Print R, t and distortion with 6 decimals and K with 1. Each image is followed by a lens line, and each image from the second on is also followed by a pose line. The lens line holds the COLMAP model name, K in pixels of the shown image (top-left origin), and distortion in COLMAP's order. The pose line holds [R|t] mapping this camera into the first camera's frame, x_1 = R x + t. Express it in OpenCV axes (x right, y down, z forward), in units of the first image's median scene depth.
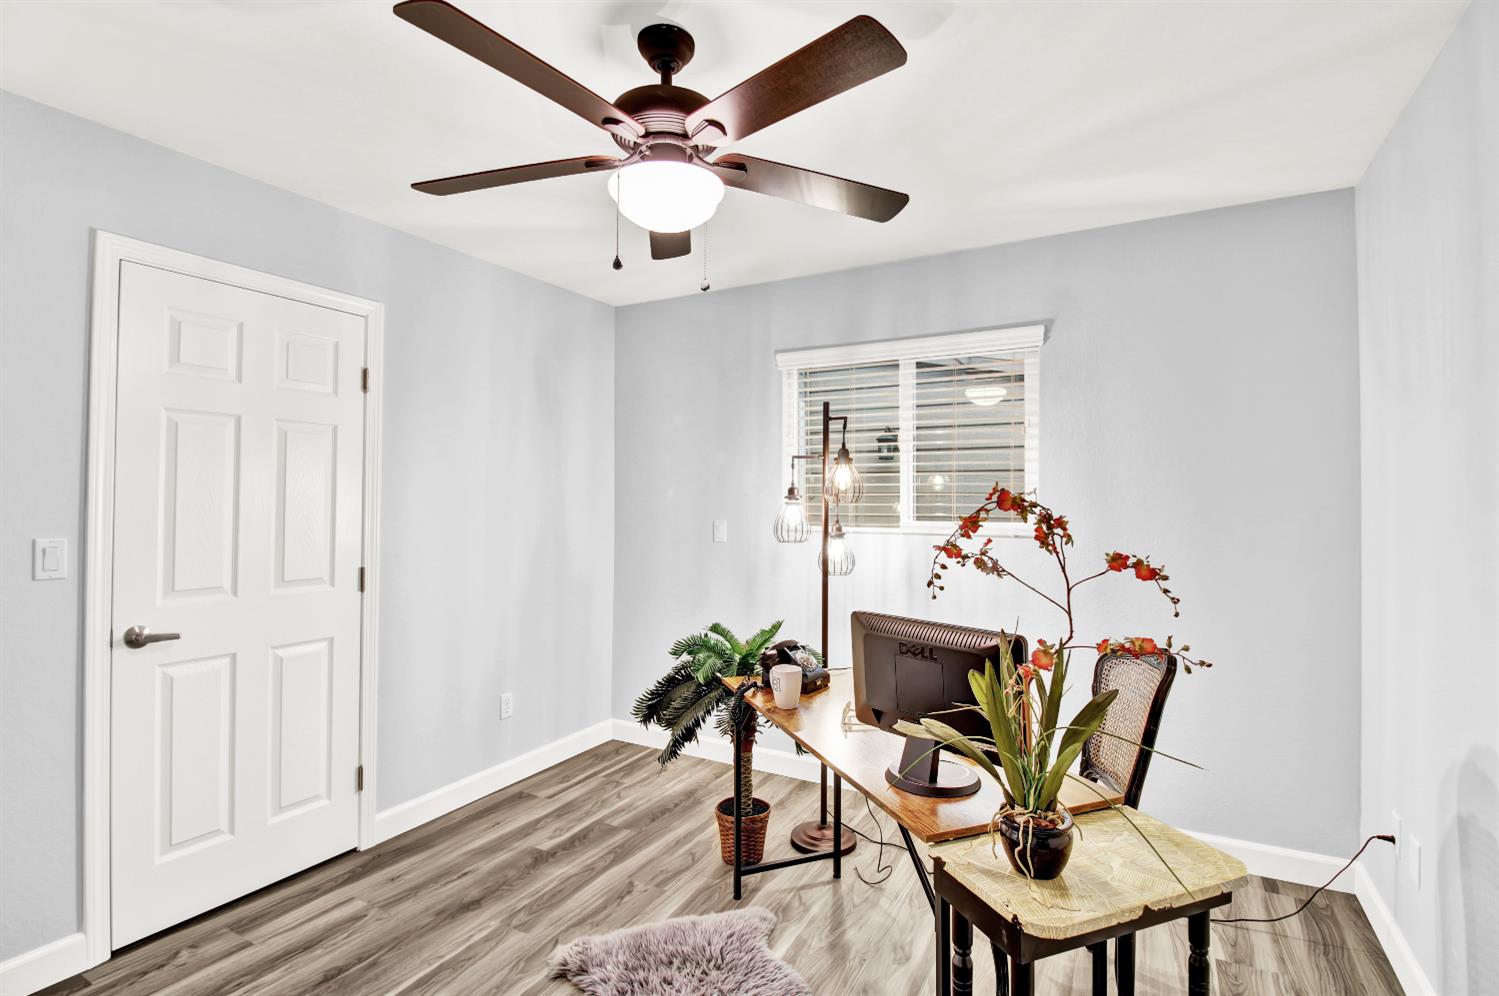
lens RADIAL K [[713.1, 0, 753.9], [0, 713.1, 489.1], [0, 0, 1]] dist [-0.001146, -0.013101]
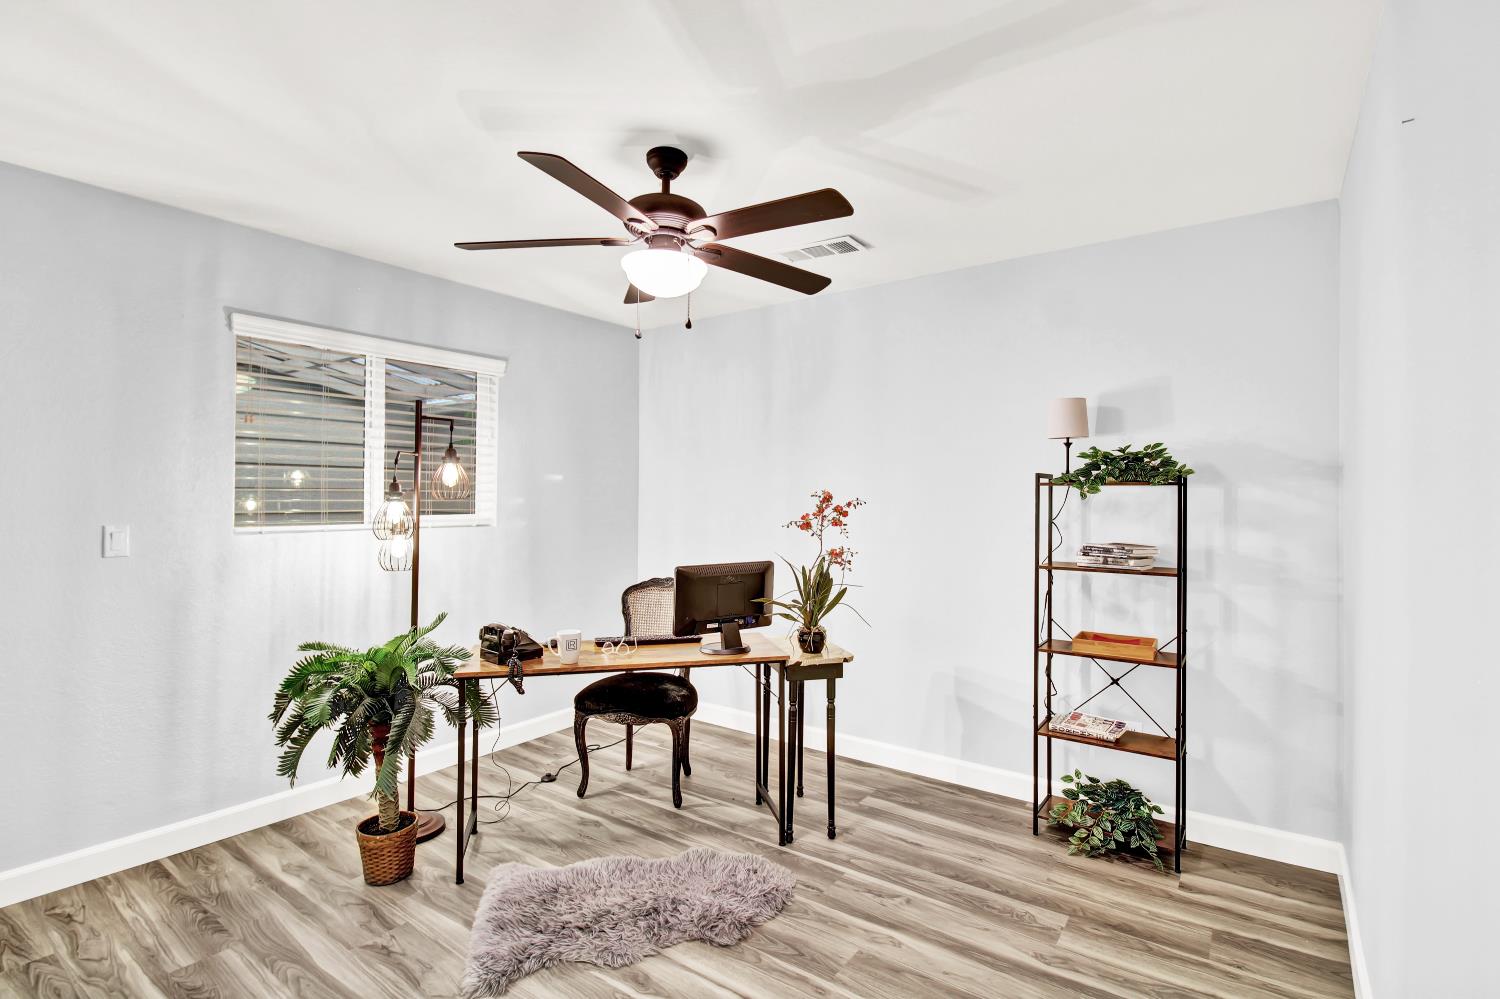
lens RADIAL K [[713.6, 0, 754.4], [0, 713.6, 490.6], [0, 0, 1]] dist [-0.001146, -0.013101]
pose [[0.108602, 0.008438, 0.994050, -0.869614], [-0.016566, 0.999840, -0.006677, 0.006378], [-0.993947, -0.015743, 0.108724, 0.410113]]
